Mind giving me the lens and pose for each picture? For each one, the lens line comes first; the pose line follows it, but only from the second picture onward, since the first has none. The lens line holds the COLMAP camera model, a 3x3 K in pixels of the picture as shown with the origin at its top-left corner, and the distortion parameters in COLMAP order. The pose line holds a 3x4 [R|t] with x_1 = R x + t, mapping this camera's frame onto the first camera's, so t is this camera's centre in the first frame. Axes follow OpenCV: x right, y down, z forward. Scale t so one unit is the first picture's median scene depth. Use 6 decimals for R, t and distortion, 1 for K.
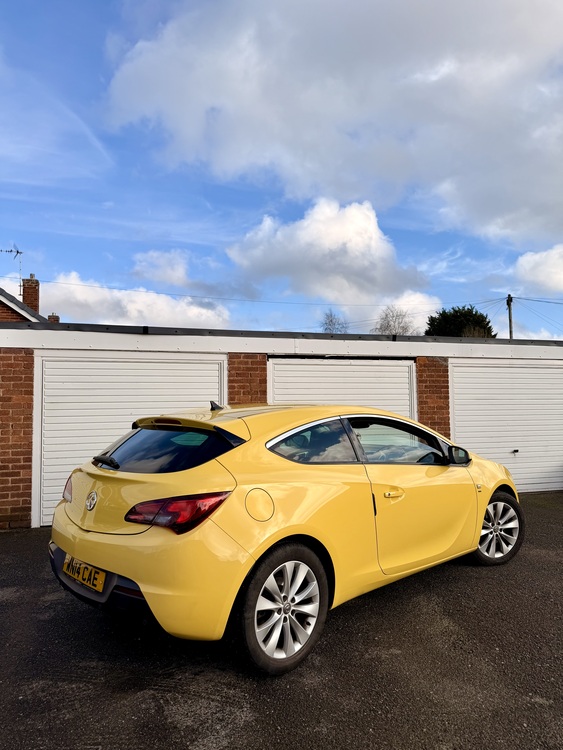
lens RADIAL K [[526.8, 0, 281.5], [0, 526.8, 375.0], [0, 0, 1]] dist [0.100142, -0.098973]
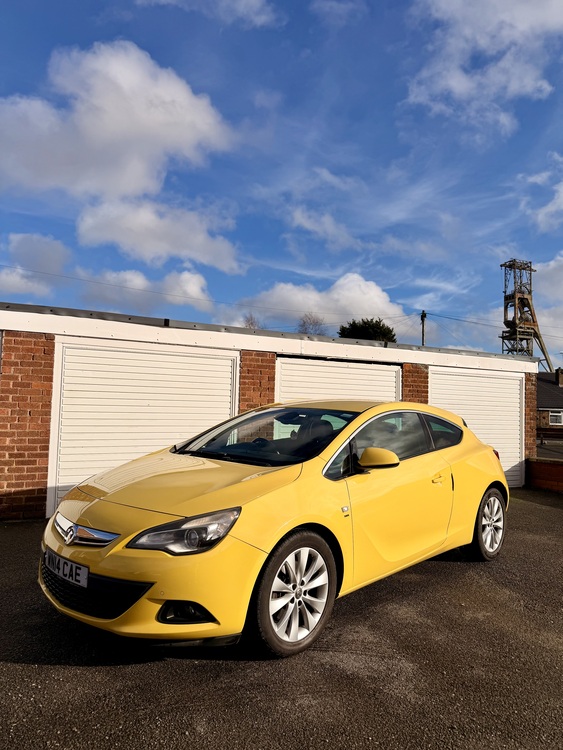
lens RADIAL K [[527.6, 0, 281.5], [0, 527.6, 375.0], [0, 0, 1]] dist [0.086839, -0.104536]
pose [[0.982061, 0.047586, 0.182462, -0.210015], [-0.046683, 0.998867, -0.009242, 0.013163], [-0.182695, 0.000559, 0.983170, -0.027708]]
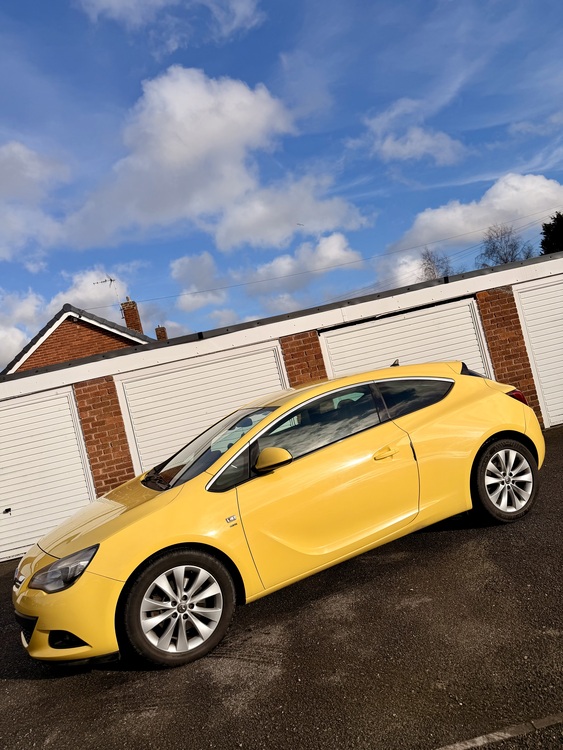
lens RADIAL K [[527.6, 0, 281.5], [0, 527.6, 375.0], [0, 0, 1]] dist [0.086839, -0.104536]
pose [[0.949159, -0.214857, -0.230075, 0.127509], [0.229953, 0.972354, 0.040618, -0.011516], [0.214987, -0.091459, 0.972325, -0.021035]]
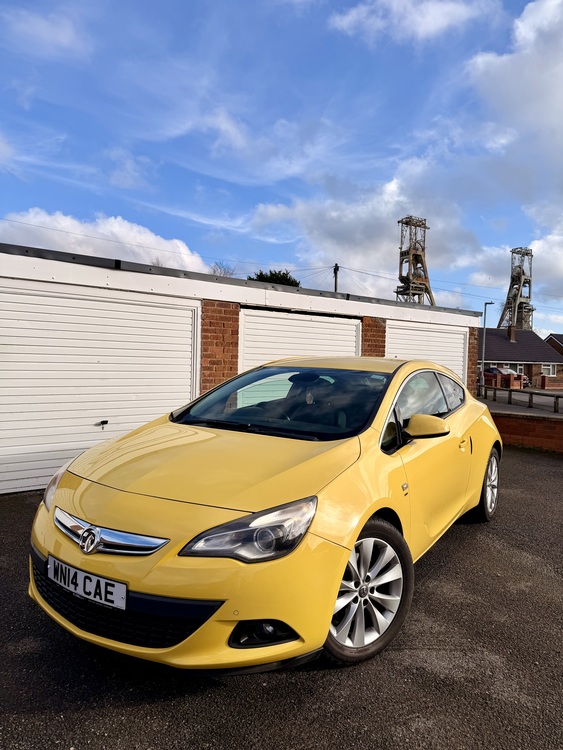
lens RADIAL K [[525.7, 0, 281.5], [0, 525.7, 375.0], [0, 0, 1]] dist [0.095168, -0.146604]
pose [[0.930155, 0.023226, 0.366431, -0.306160], [-0.053623, 0.995890, 0.072995, 0.014777], [-0.363229, -0.087546, 0.927578, 0.092811]]
